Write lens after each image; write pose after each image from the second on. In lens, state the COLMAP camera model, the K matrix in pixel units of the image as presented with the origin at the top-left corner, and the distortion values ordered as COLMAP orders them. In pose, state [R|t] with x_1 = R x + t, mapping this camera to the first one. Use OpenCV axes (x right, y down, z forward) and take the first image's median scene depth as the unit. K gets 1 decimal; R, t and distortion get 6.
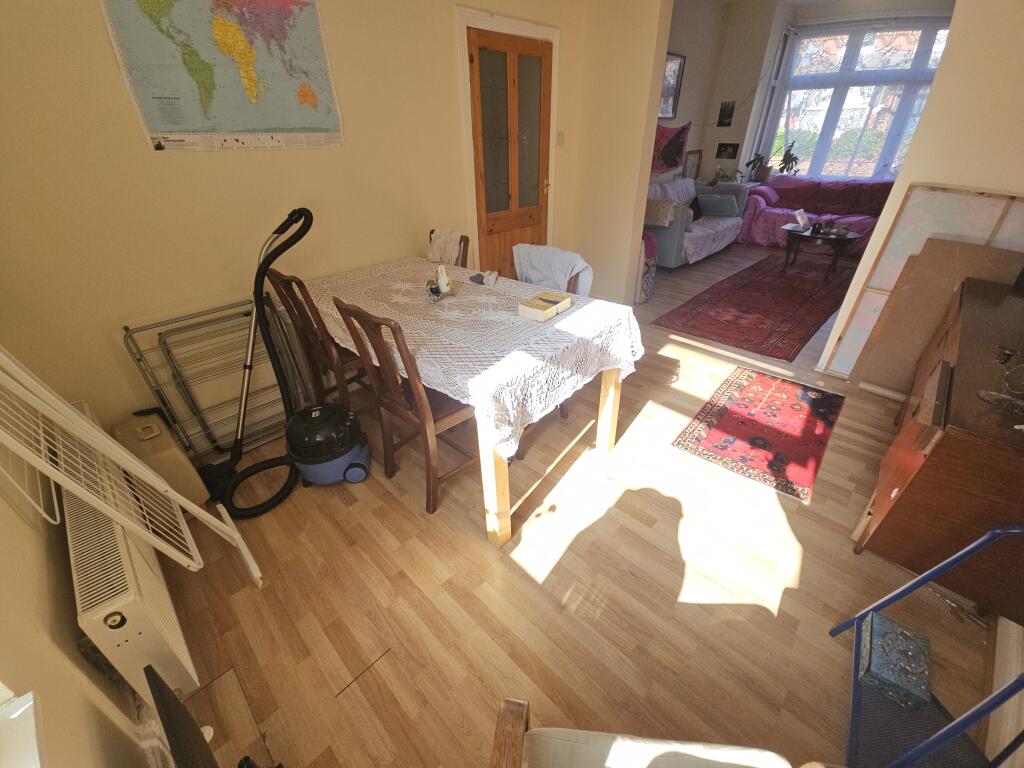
lens RADIAL K [[417.2, 0, 505.5], [0, 417.2, 388.3], [0, 0, 1]] dist [0.009865, -0.005216]
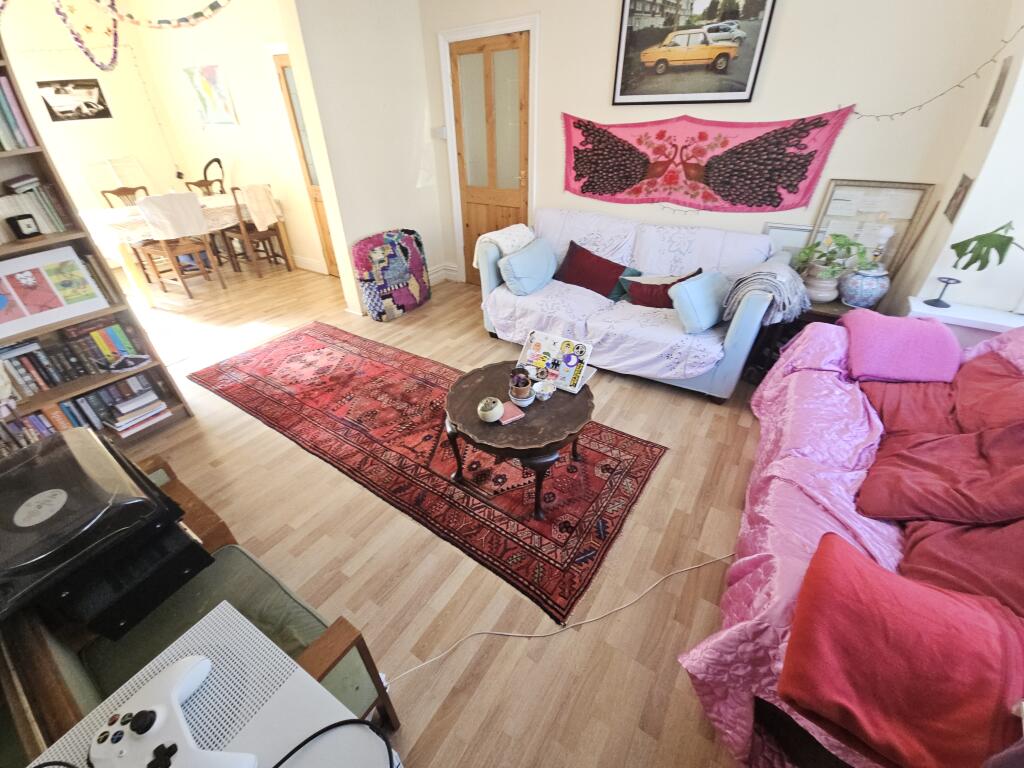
lens RADIAL K [[417.2, 0, 504.7], [0, 417.2, 387.7], [0, 0, 1]] dist [0.009865, -0.005216]
pose [[0.190704, 0.549051, -0.813741, 0.869917], [-0.504664, 0.765856, 0.398471, -0.430433], [0.841990, 0.334676, 0.423138, 0.651502]]
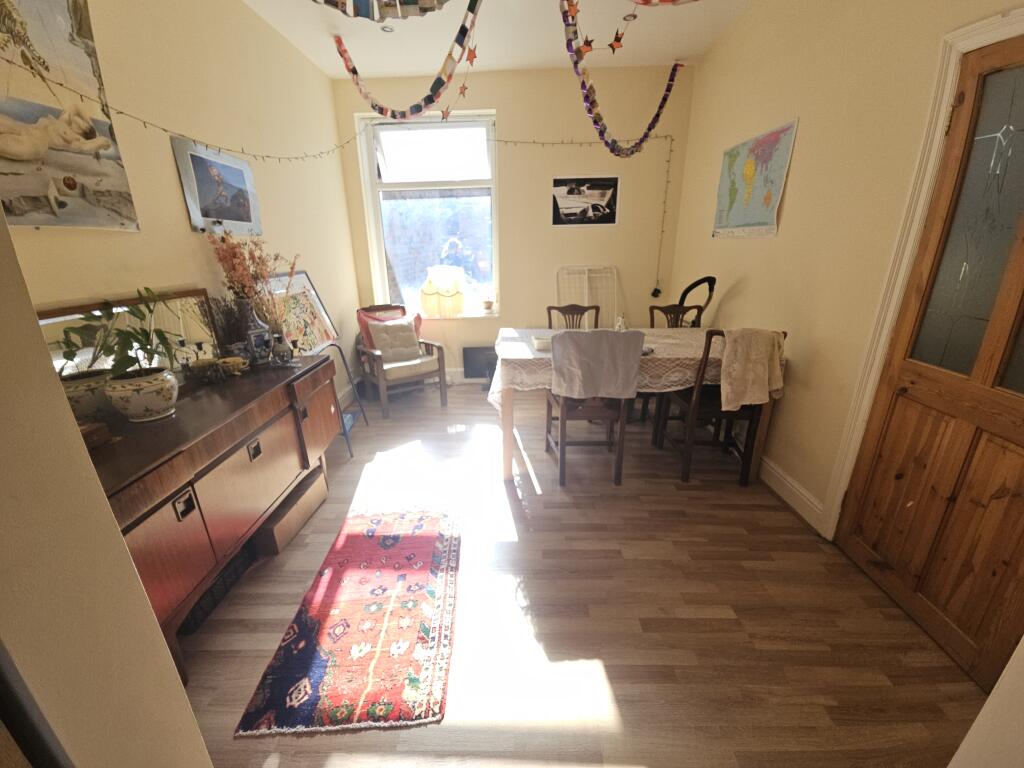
lens RADIAL K [[417.2, 0, 509.5], [0, 417.2, 389.3], [0, 0, 1]] dist [0.009865, -0.005216]
pose [[-0.713416, 0.253319, -0.653350, 0.371280], [-0.352207, 0.676414, 0.646849, -0.308461], [0.605795, 0.691588, -0.393344, 0.514093]]
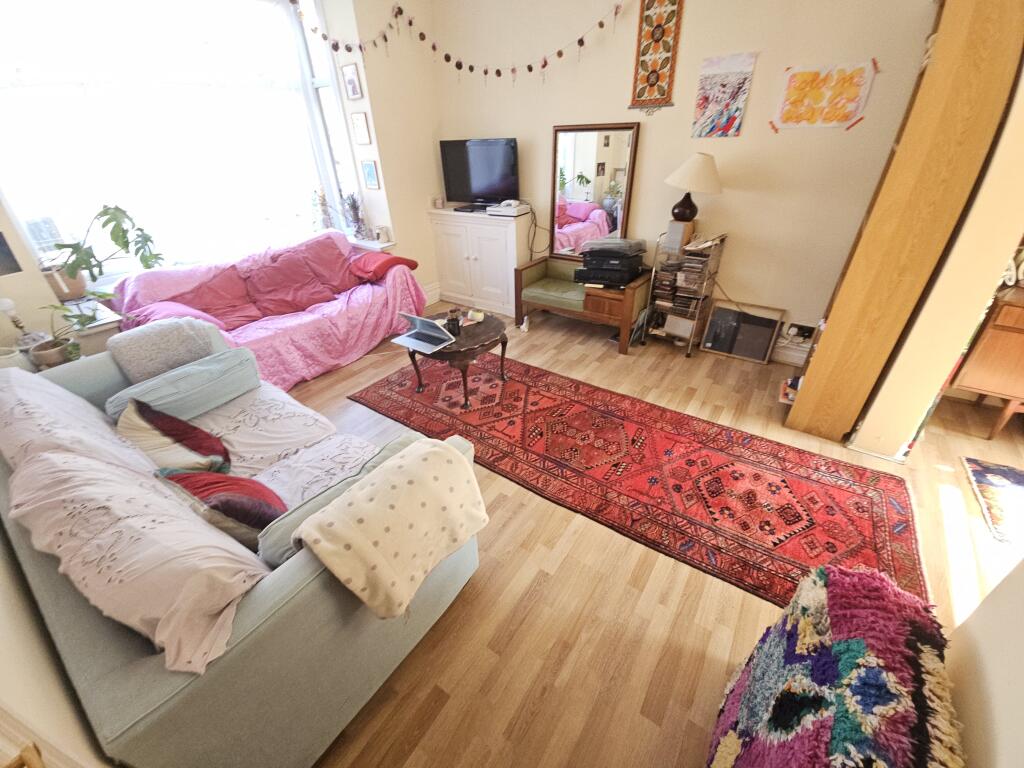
lens RADIAL K [[417.2, 0, 506.0], [0, 417.2, 387.6], [0, 0, 1]] dist [0.009865, -0.005216]
pose [[-0.174347, -0.494124, 0.851730, 0.148912], [0.547439, 0.670342, 0.500952, -0.465980], [-0.818483, 0.553609, 0.153631, 0.719656]]
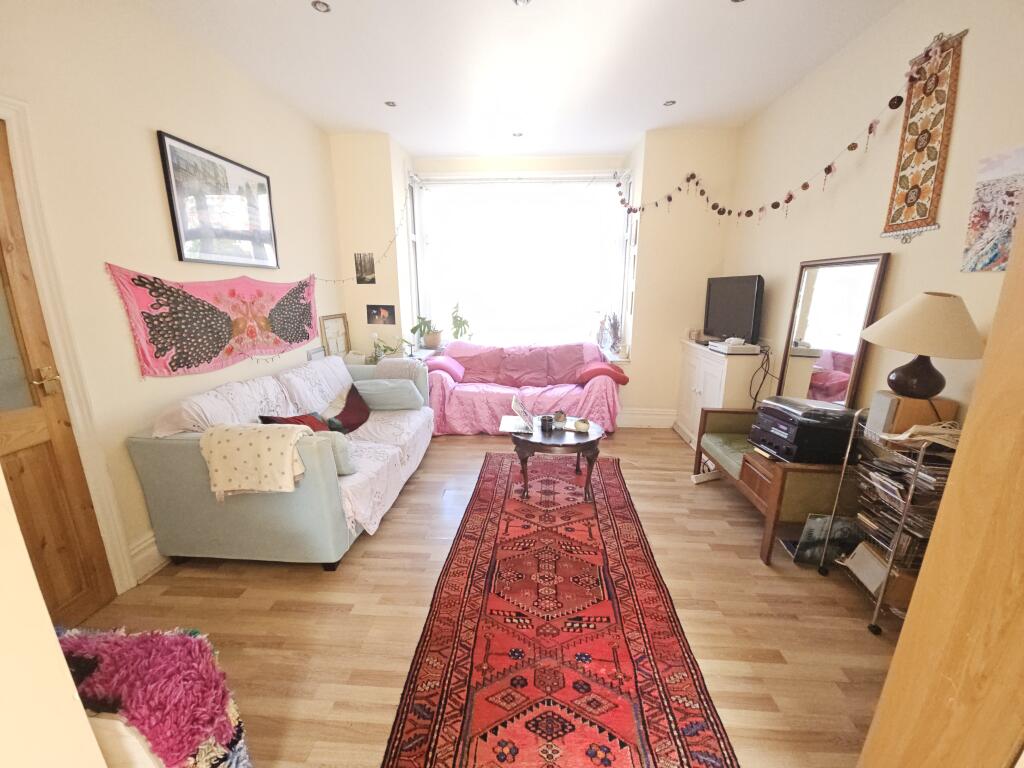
lens RADIAL K [[417.2, 0, 508.6], [0, 417.2, 385.9], [0, 0, 1]] dist [0.009865, -0.005216]
pose [[0.751014, -0.134189, 0.646507, 0.238358], [0.335447, 0.920902, -0.198530, -0.264044], [-0.568729, 0.365968, 0.736624, 0.436927]]
